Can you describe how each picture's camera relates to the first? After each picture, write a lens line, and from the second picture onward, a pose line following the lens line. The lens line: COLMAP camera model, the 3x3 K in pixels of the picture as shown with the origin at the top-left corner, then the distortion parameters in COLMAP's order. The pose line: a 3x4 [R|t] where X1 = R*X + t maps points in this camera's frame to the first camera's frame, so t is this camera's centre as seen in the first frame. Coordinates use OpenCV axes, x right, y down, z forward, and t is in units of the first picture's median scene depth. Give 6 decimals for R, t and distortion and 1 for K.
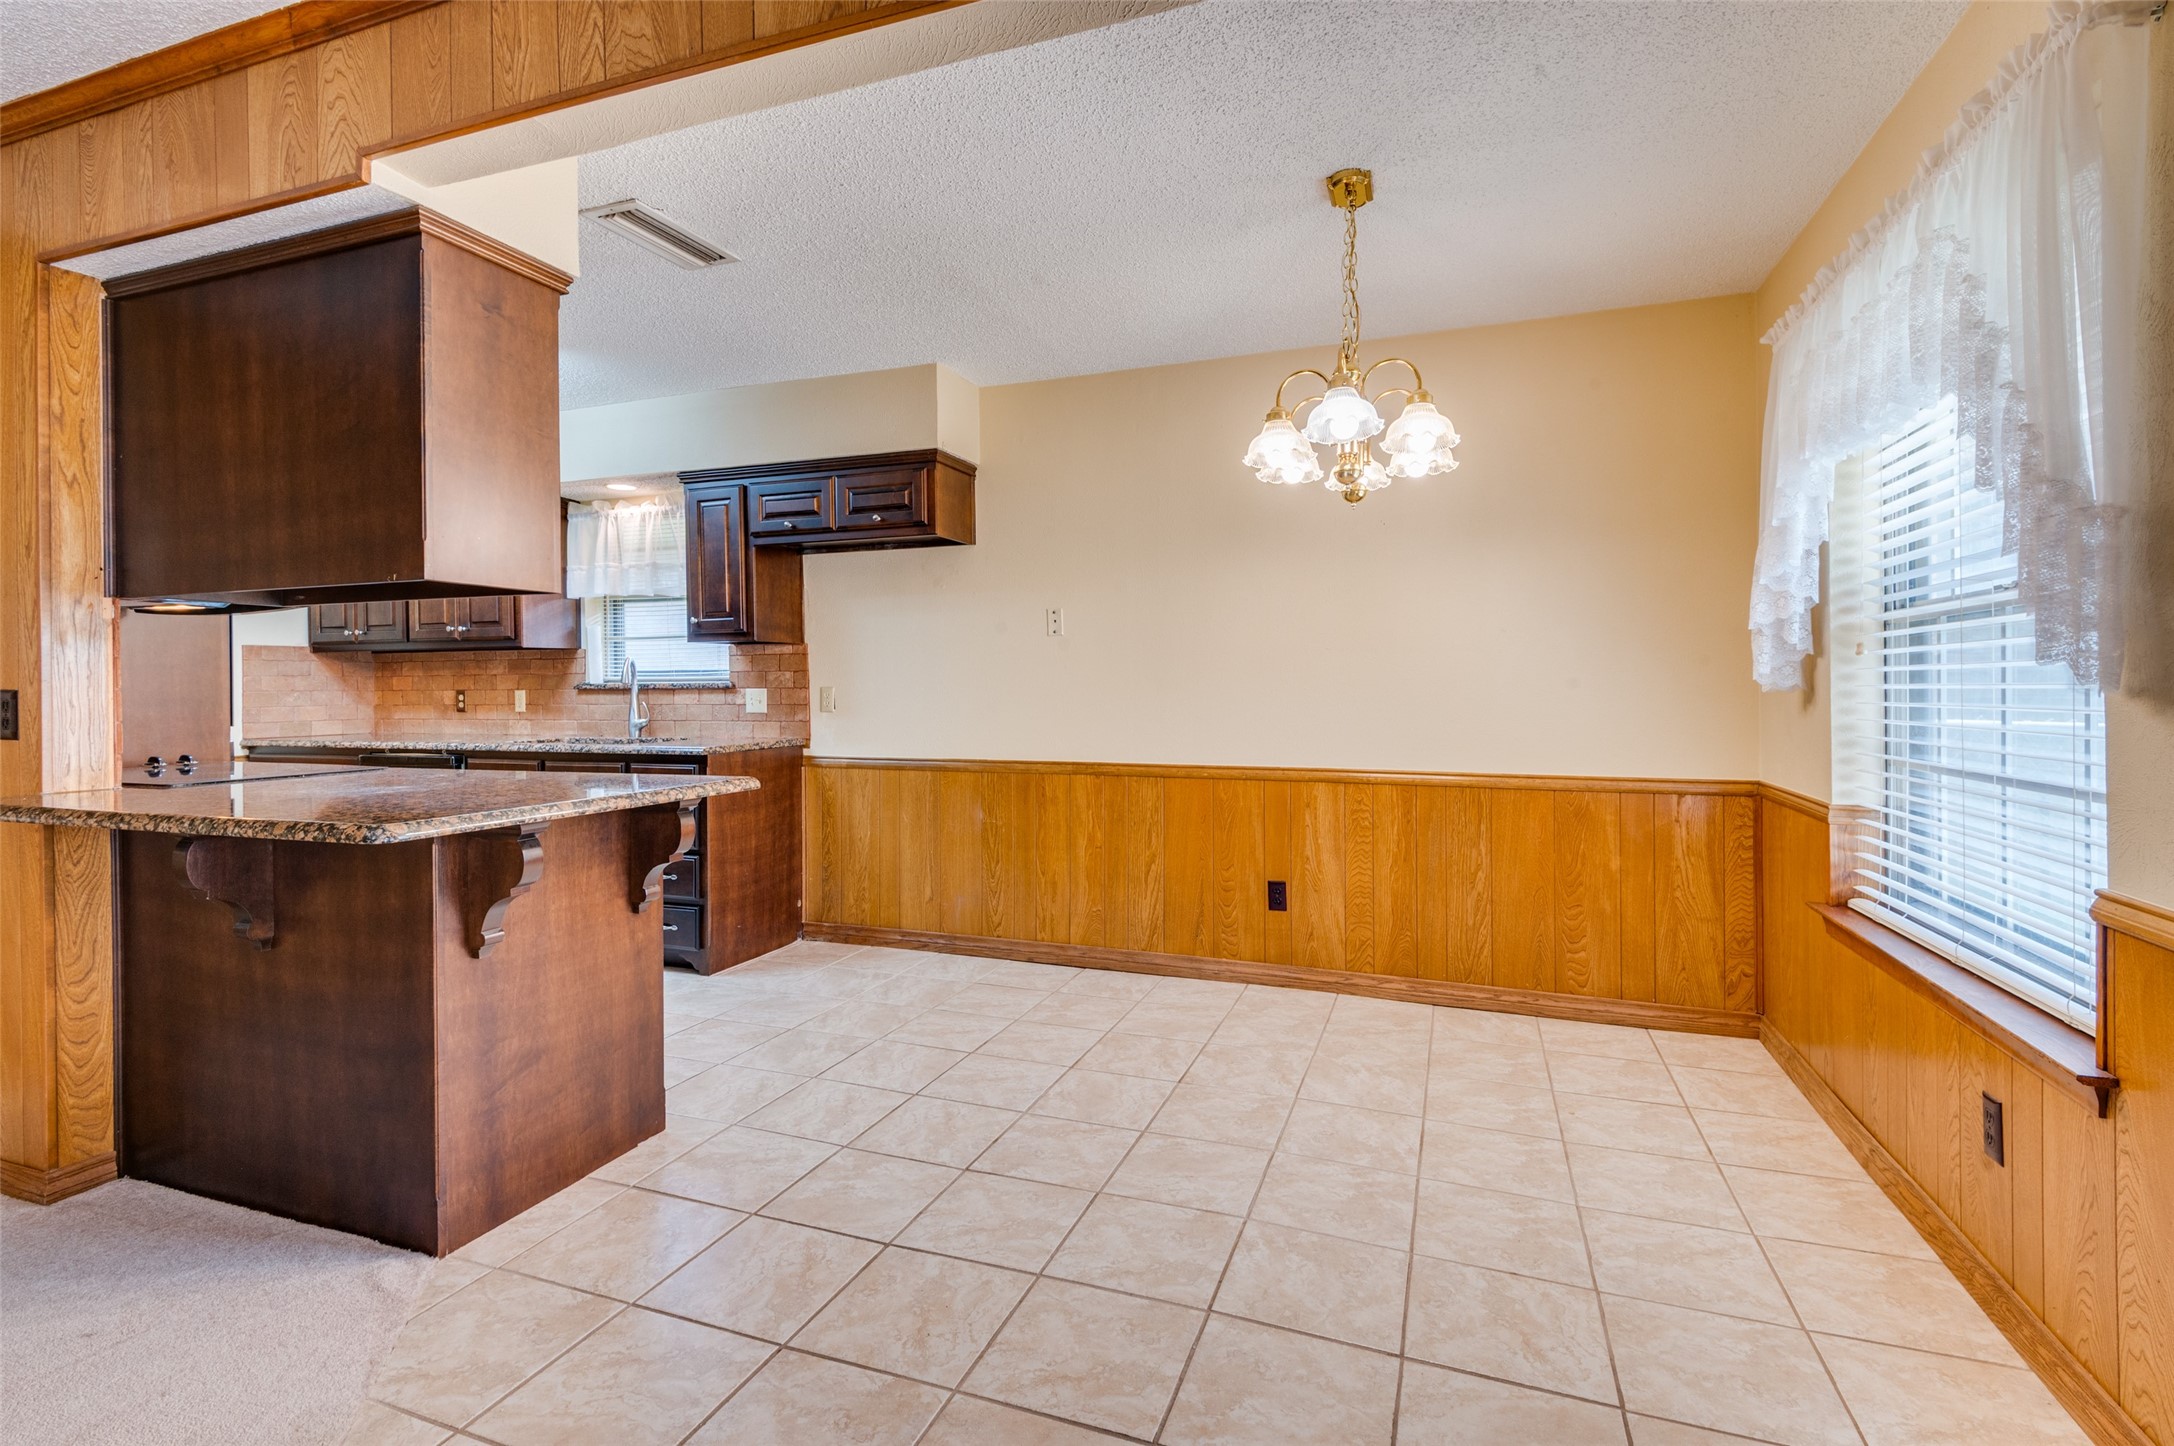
lens RADIAL K [[983.9, 0, 1089.7], [0, 983.9, 681.0], [0, 0, 1]] dist [0.028392, -0.015453]
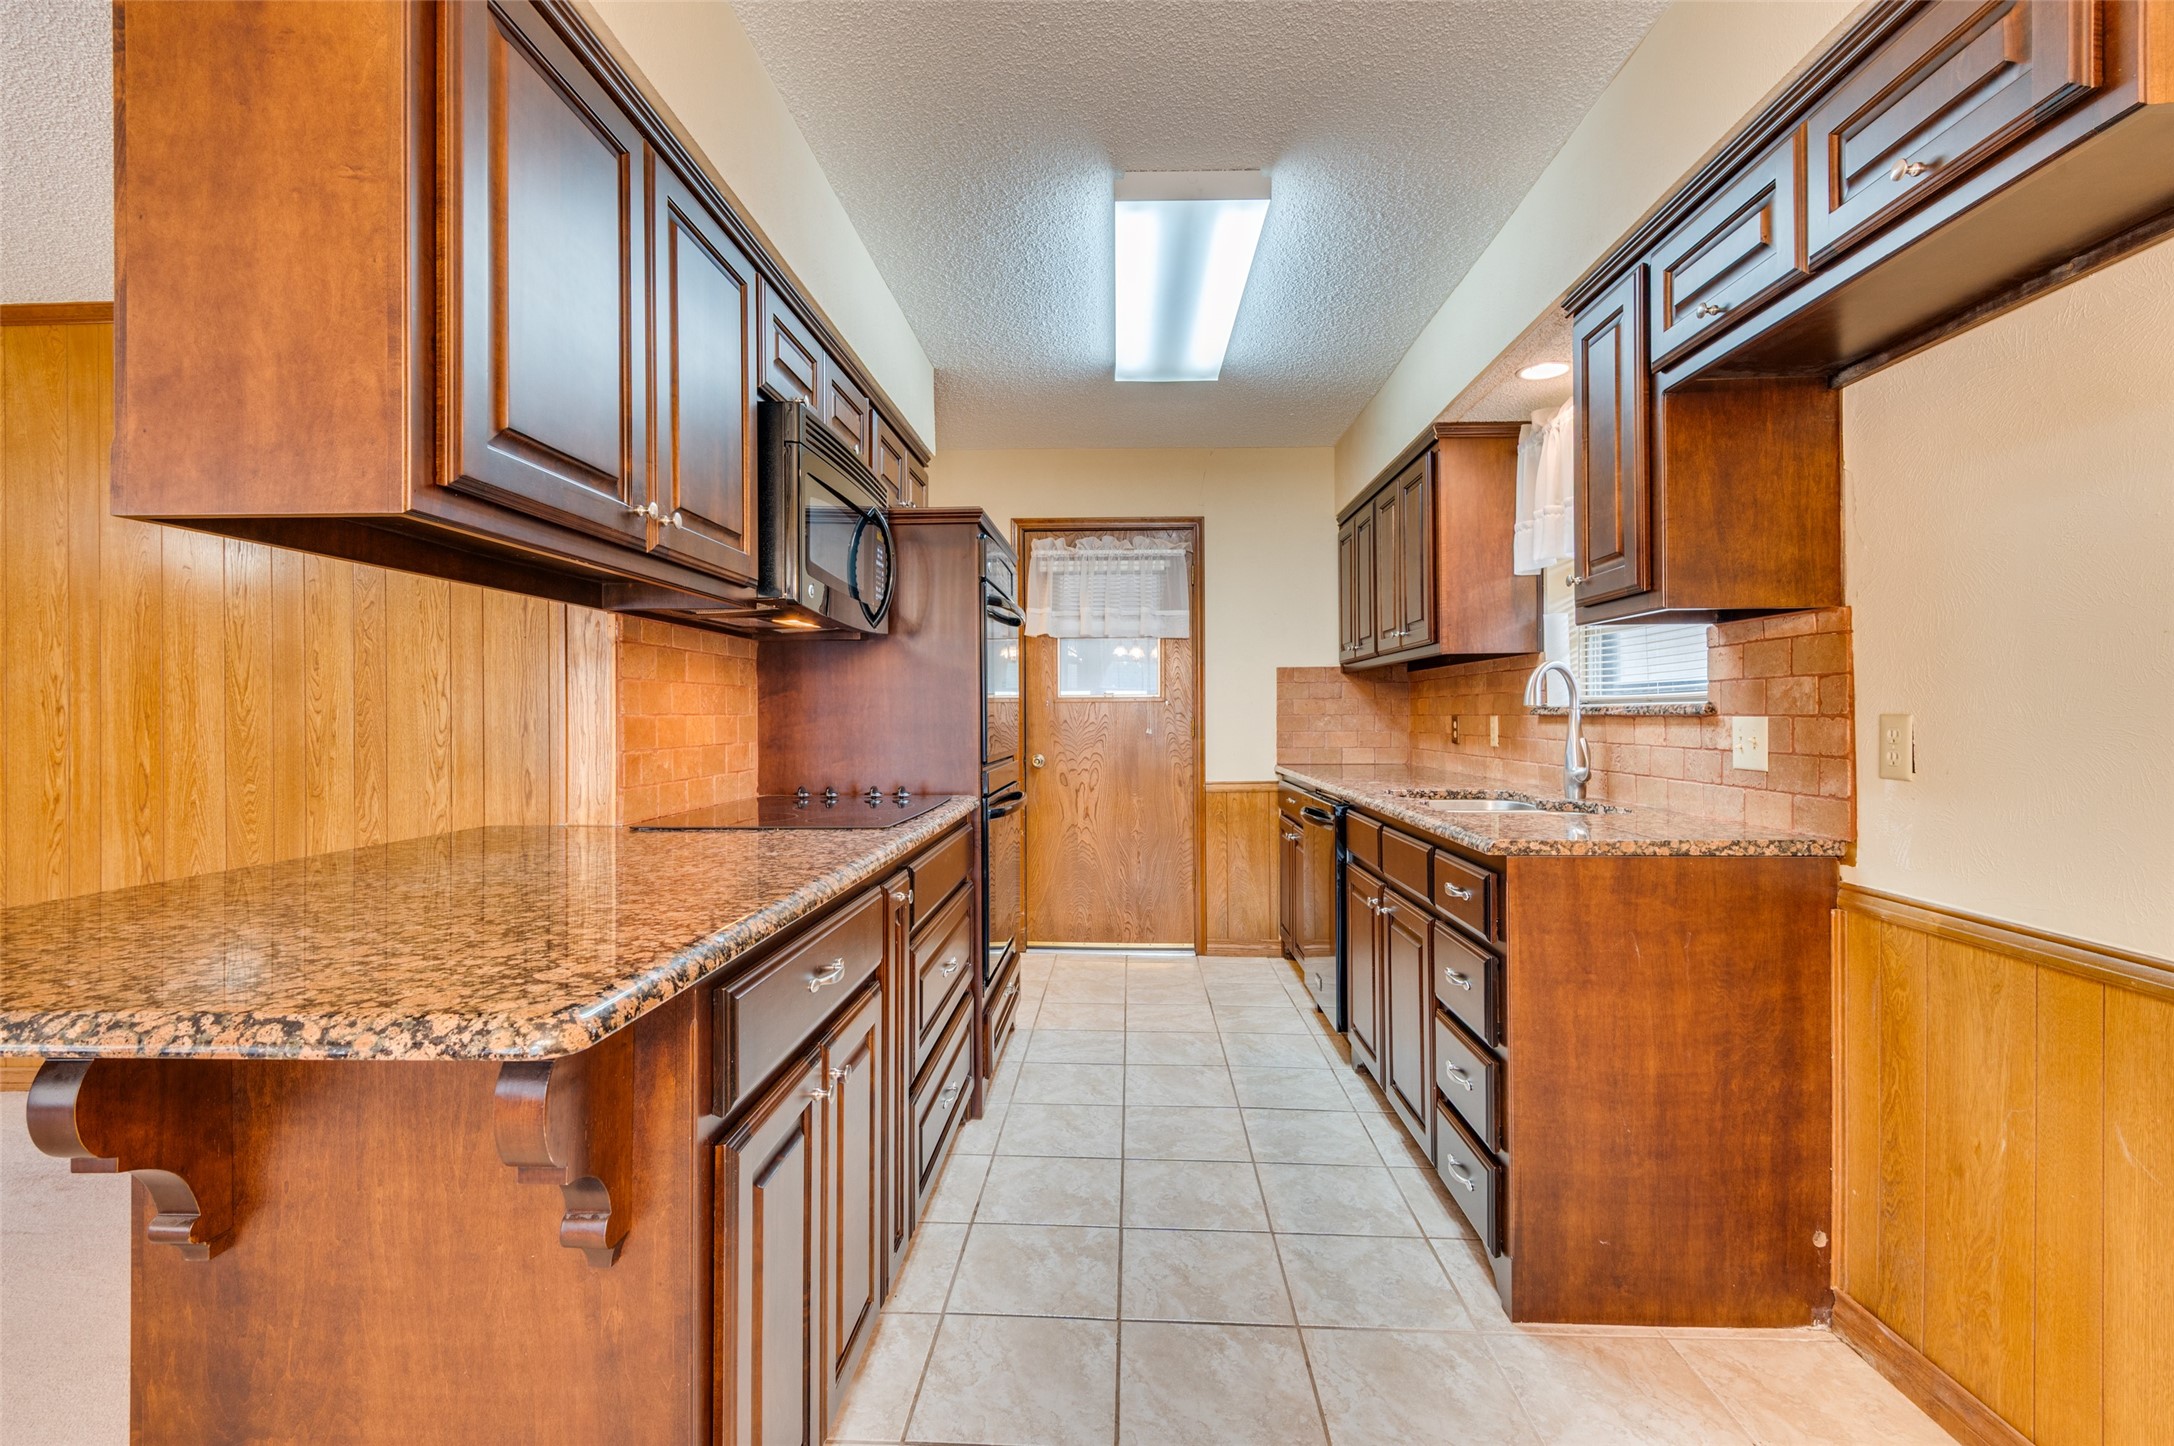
lens RADIAL K [[983.9, 0, 1093.9], [0, 983.9, 712.9], [0, 0, 1]] dist [0.028392, -0.015453]
pose [[0.316233, 0.004642, -0.948670, 0.003447], [0.005423, 0.999963, 0.006701, 0.001916], [0.948666, -0.007264, 0.316196, 0.830115]]
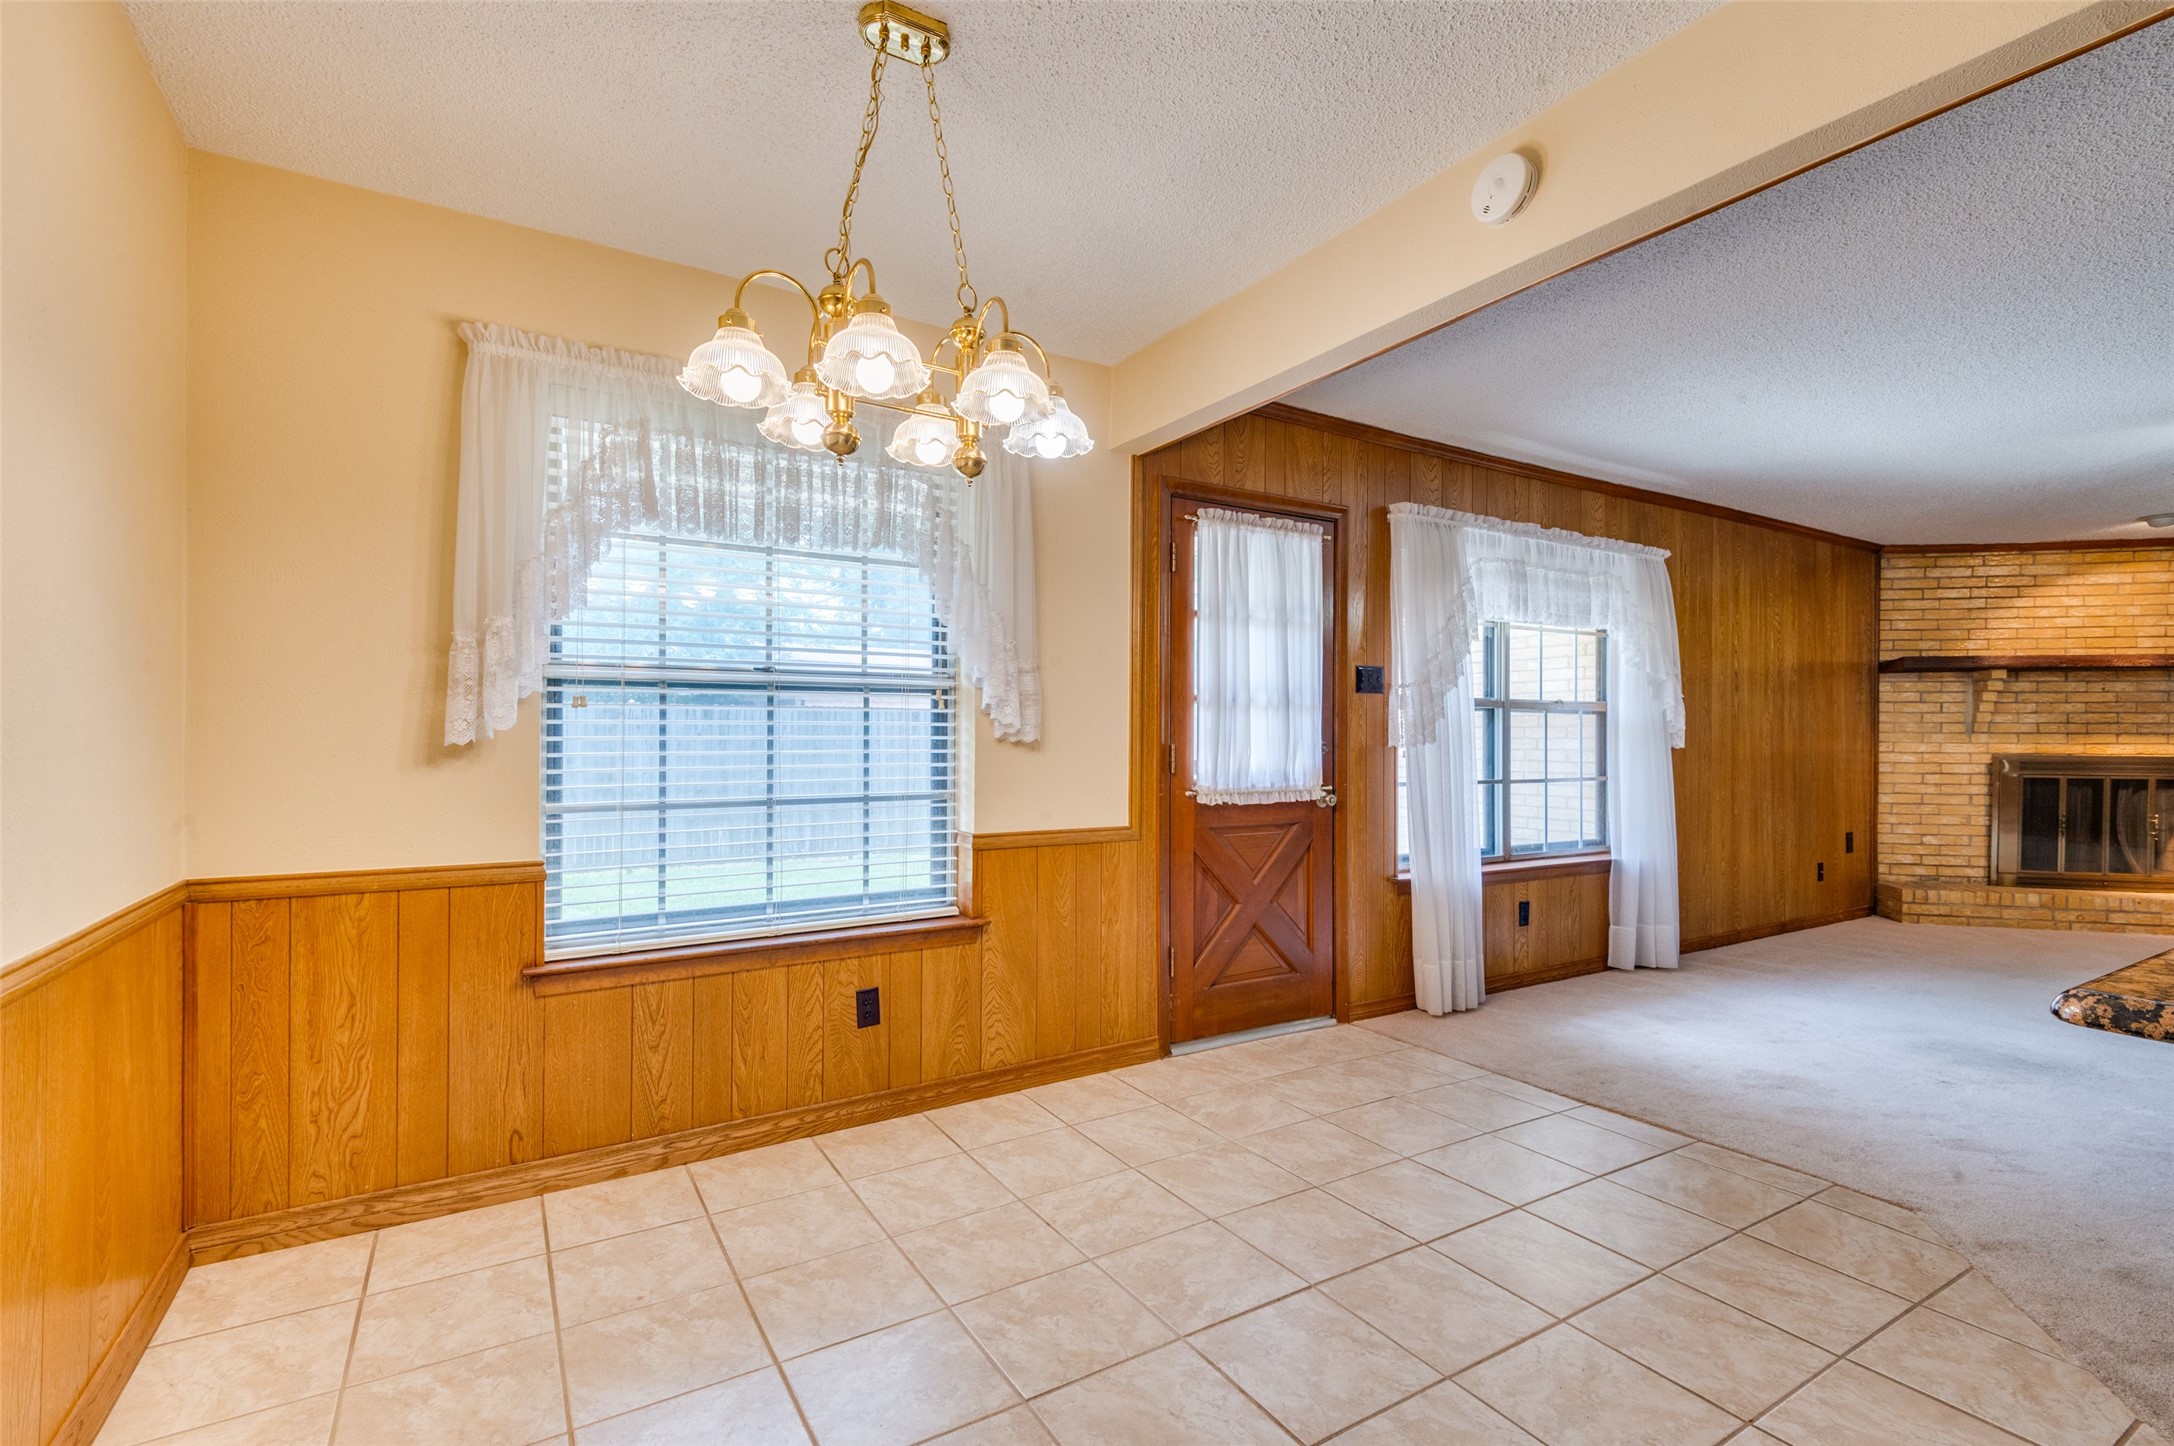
lens RADIAL K [[983.9, 0, 1095.7], [0, 983.9, 734.3], [0, 0, 1]] dist [0.028392, -0.015453]
pose [[-0.792610, 0.002695, 0.609722, -0.216041], [-0.002149, 0.999972, -0.007213, 0.006037], [-0.609725, -0.007027, -0.792582, 1.172959]]
